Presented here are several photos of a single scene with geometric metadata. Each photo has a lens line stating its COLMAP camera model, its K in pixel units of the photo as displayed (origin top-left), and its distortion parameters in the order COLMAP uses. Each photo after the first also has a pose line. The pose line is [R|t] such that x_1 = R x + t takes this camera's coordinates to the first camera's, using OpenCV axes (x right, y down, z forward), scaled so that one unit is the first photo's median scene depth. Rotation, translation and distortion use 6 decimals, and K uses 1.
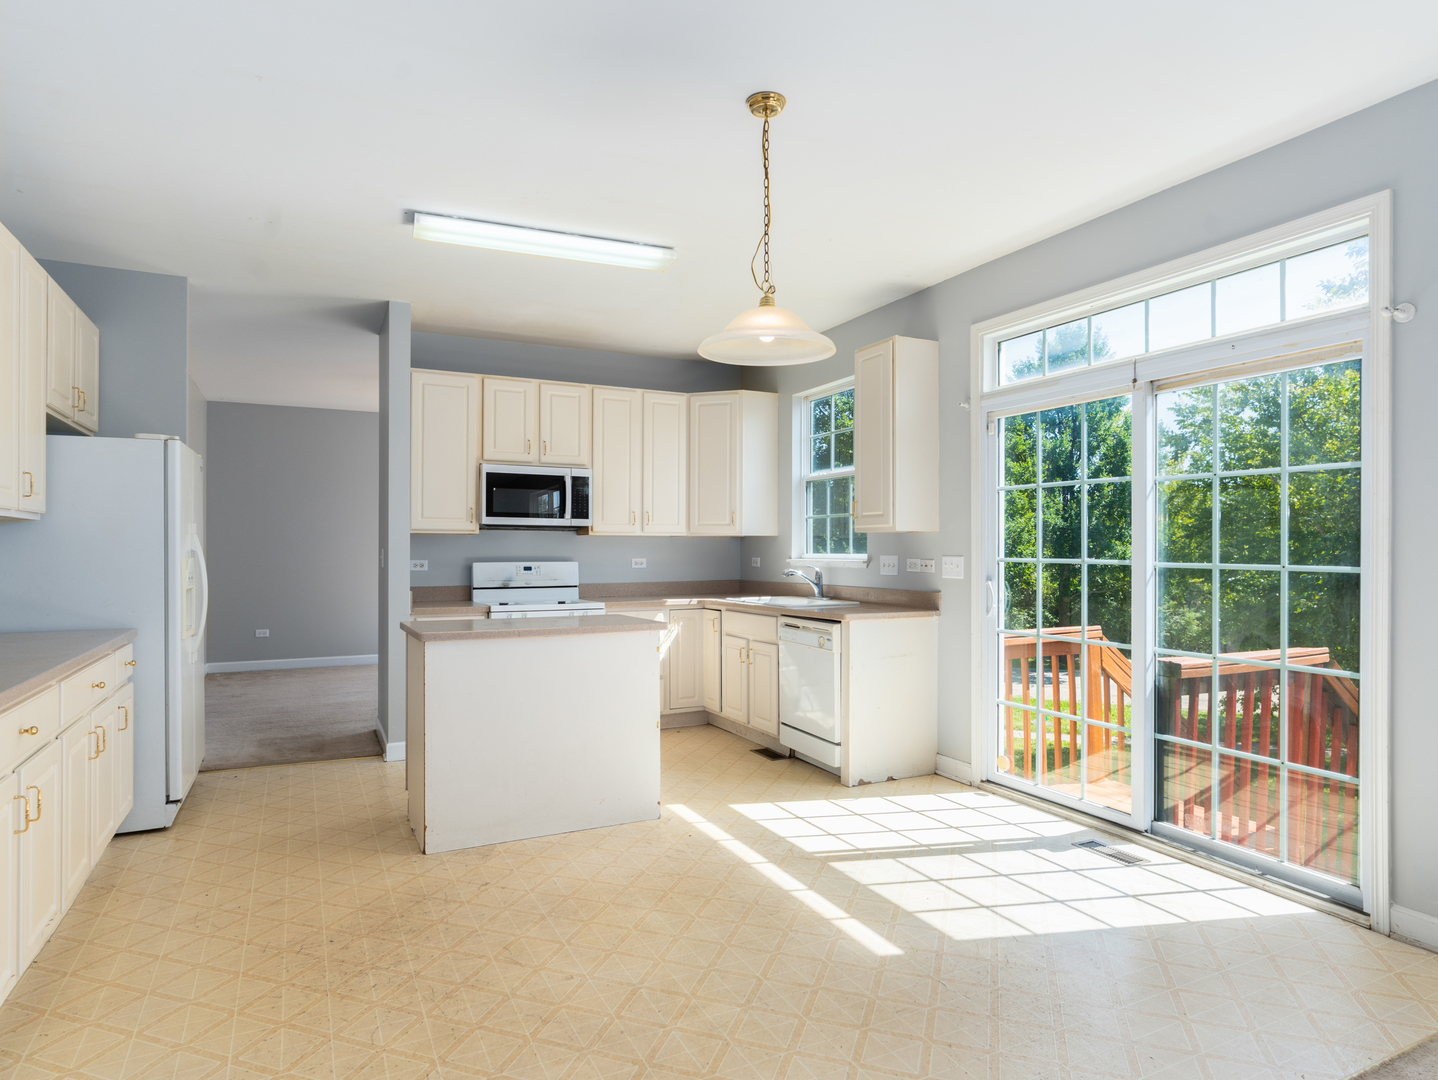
lens RADIAL K [[876.7, 0, 713.1], [0, 876.7, 559.1], [0, 0, 1]] dist [0.005932, 0.002369]
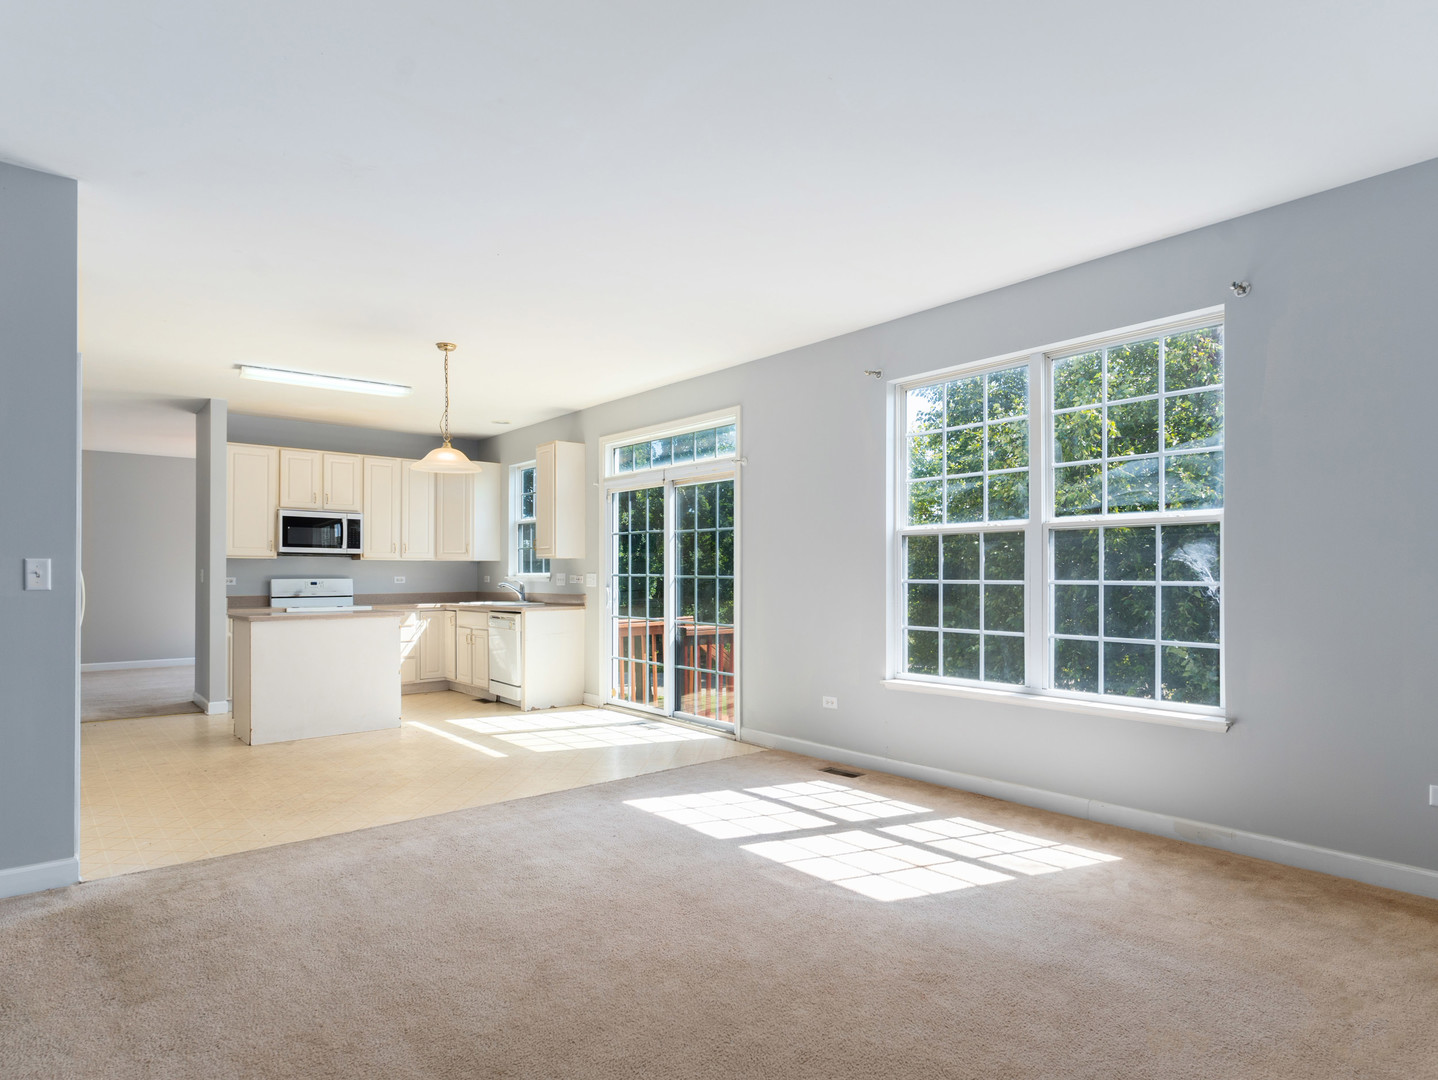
lens RADIAL K [[818.7, 0, 723.3], [0, 818.7, 575.1], [0, 0, 1]] dist [-0.005893, 0.000464]
pose [[0.966158, -0.000631, 0.257949, 0.093346], [0.003126, 0.999952, -0.009263, 0.012529], [-0.257931, 0.009756, 0.966114, -0.478097]]
